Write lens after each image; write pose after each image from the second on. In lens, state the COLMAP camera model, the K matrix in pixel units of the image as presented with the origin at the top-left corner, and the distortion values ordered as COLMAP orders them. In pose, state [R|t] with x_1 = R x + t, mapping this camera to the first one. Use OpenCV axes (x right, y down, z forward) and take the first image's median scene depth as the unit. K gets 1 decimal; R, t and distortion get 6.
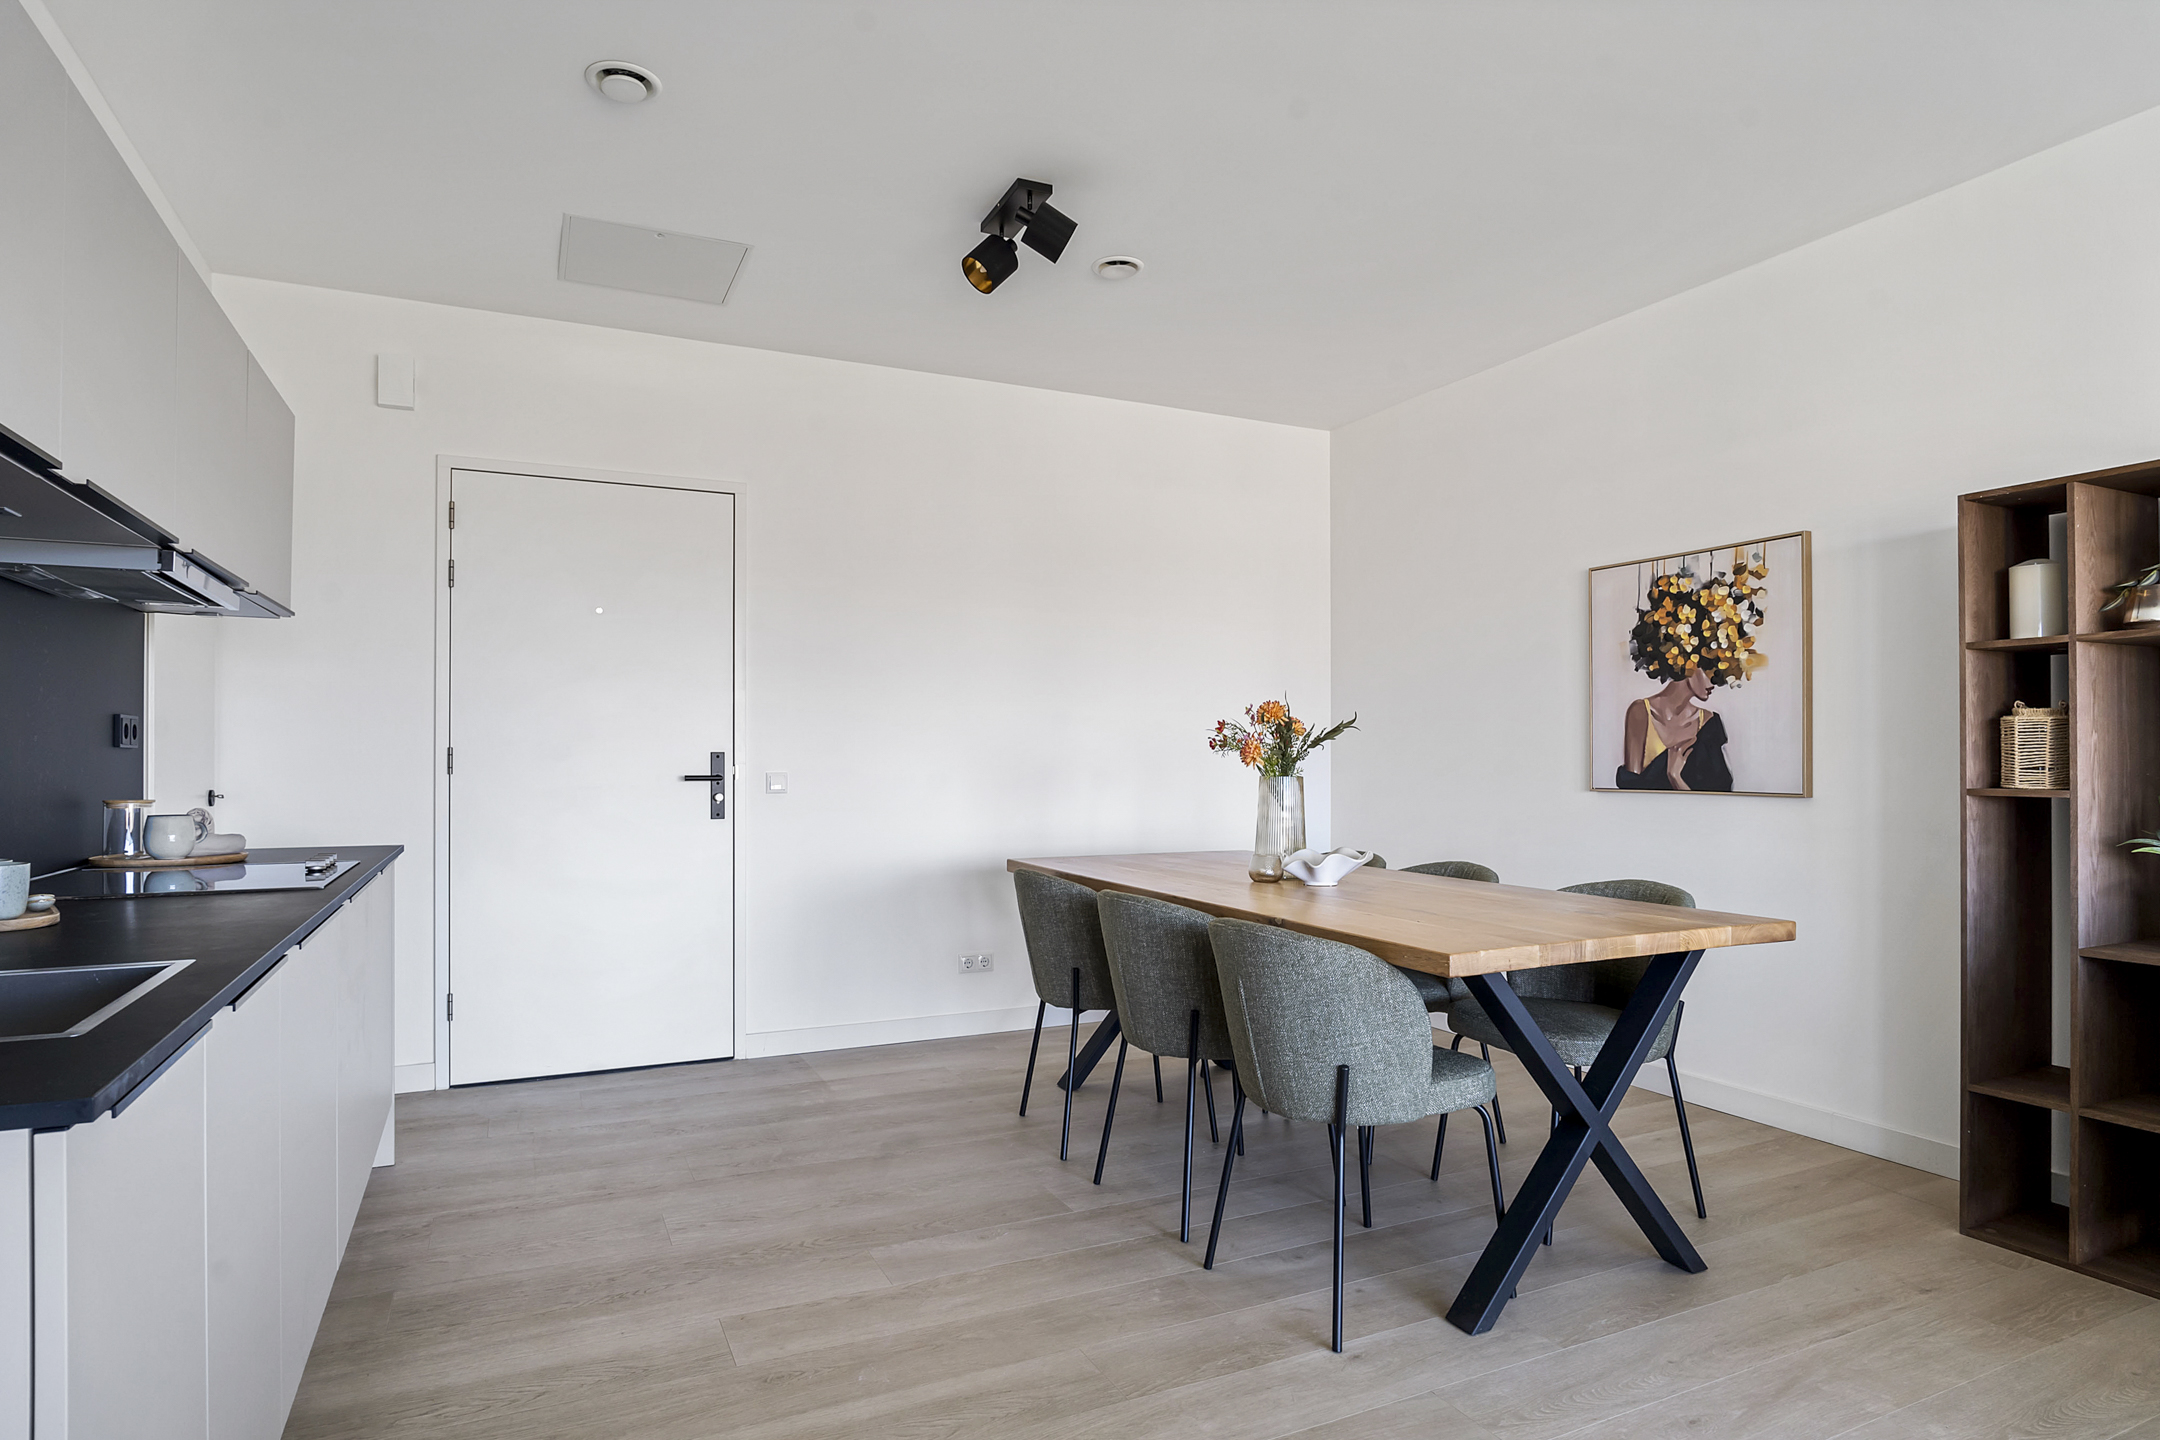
lens RADIAL K [[1189.3, 0, 1083.4], [0, 1189.3, 749.7], [0, 0, 1]] dist [-0.023627, 0.000693]
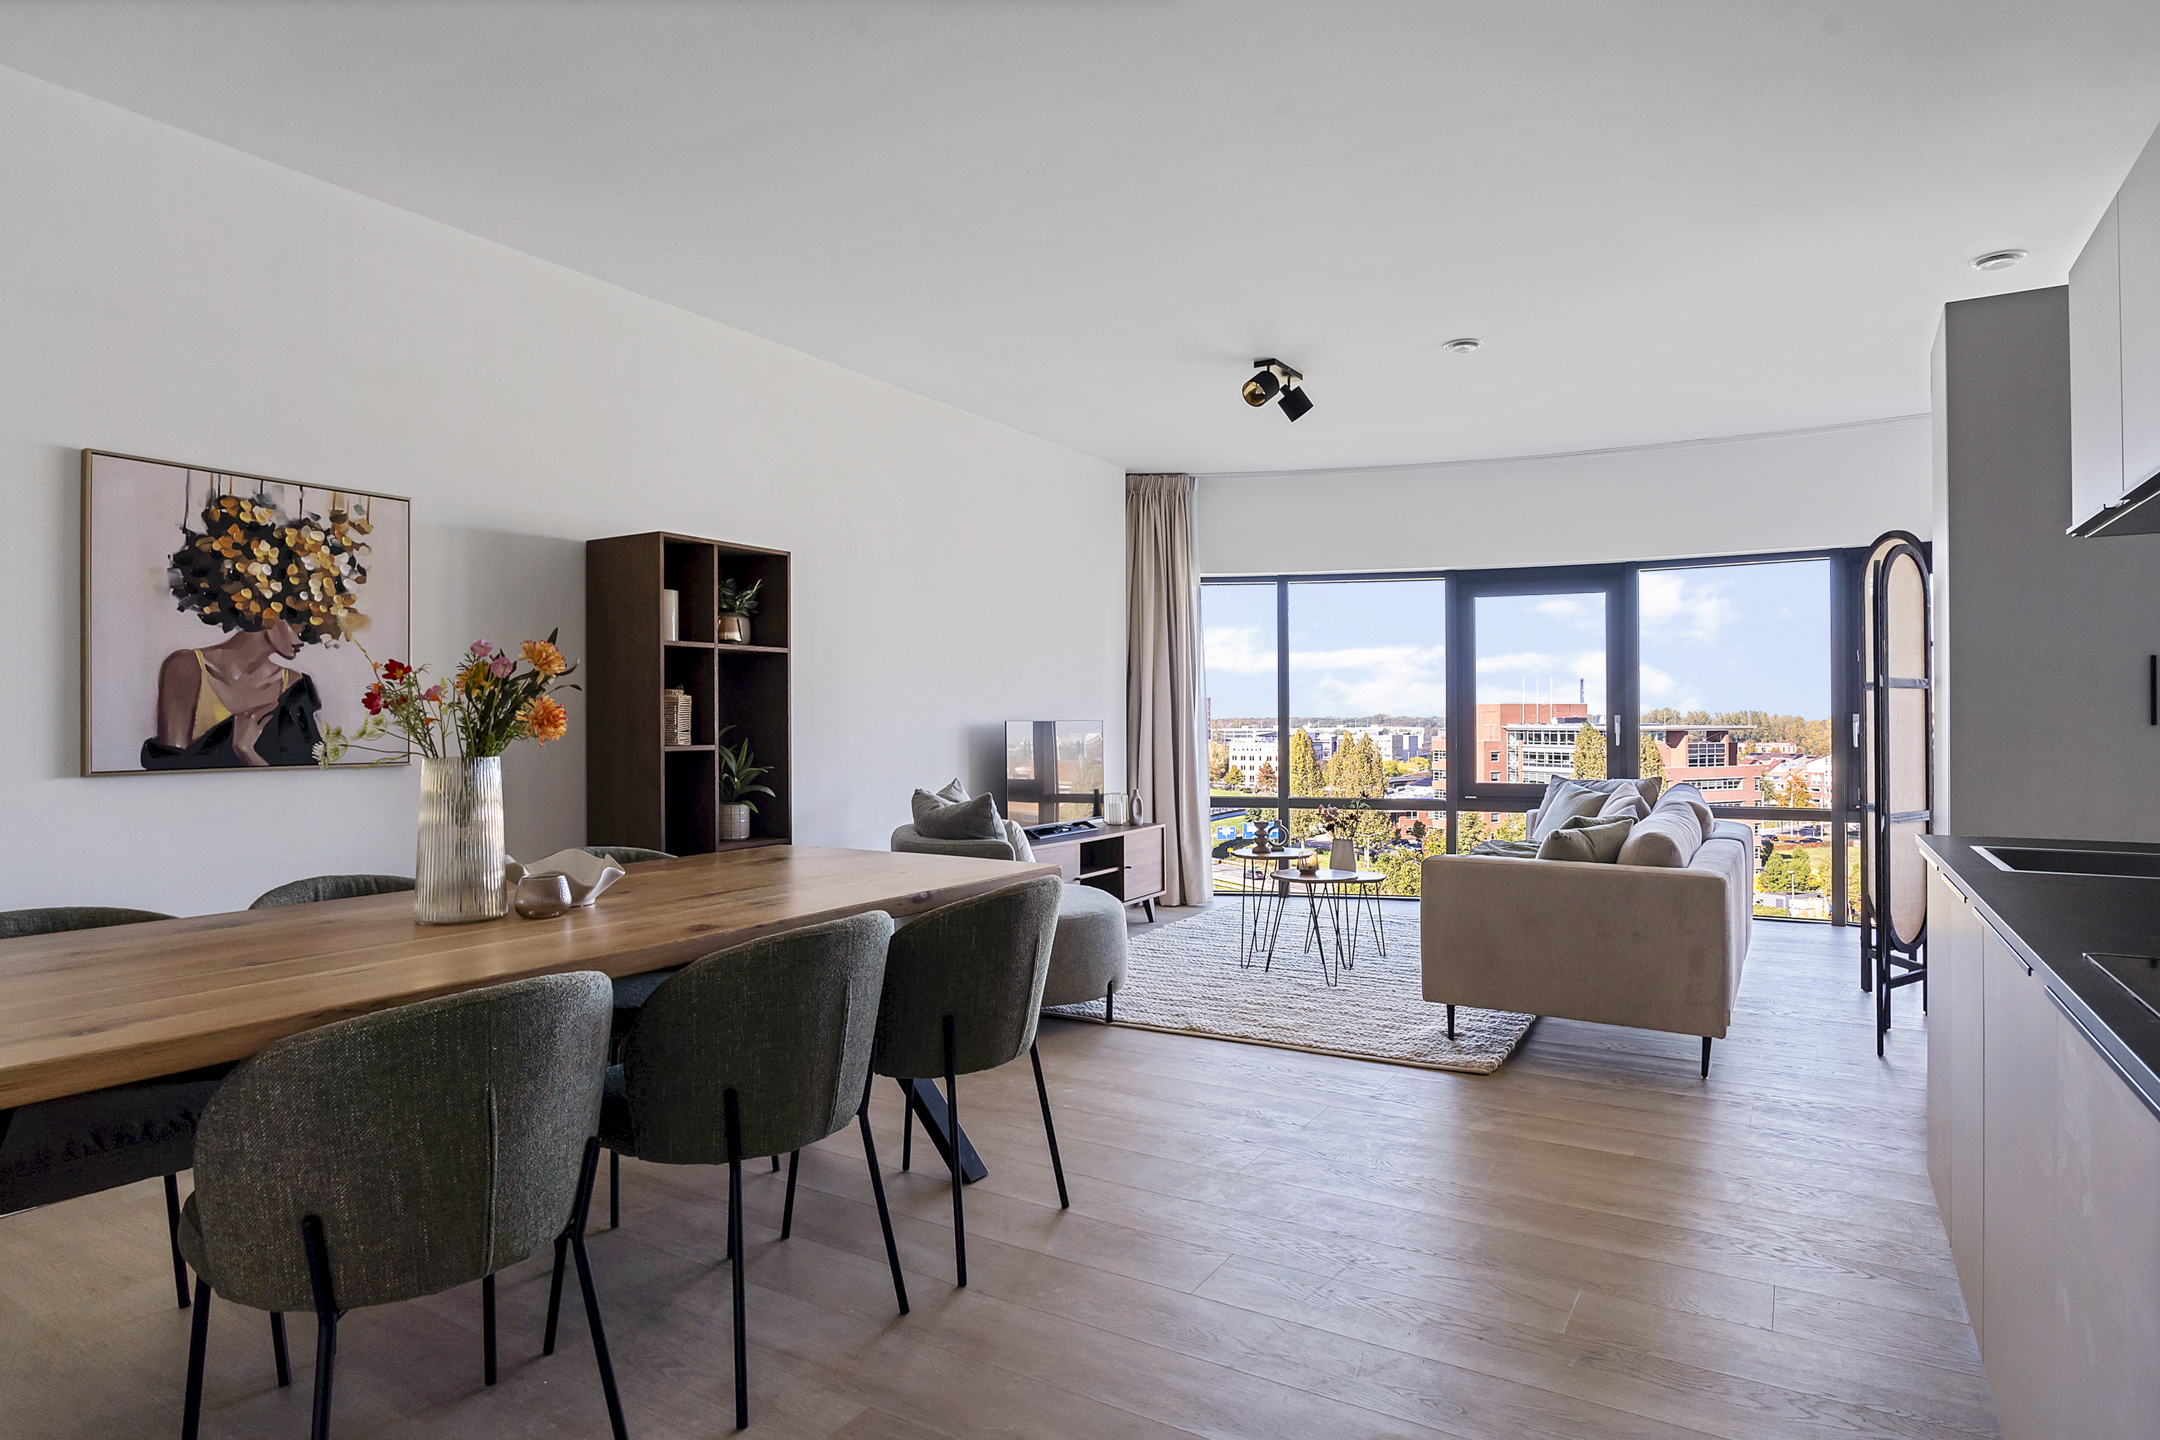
lens RADIAL K [[1175.5, 0, 1080.0], [0, 1175.5, 720.0], [0, 0, 1]] dist [-0.023511, 0.002750]
pose [[-0.540510, 0.002697, 0.841333, -0.494691], [0.000446, 0.999996, -0.002919, 0.005097], [-0.841338, -0.001203, -0.540509, 0.995544]]
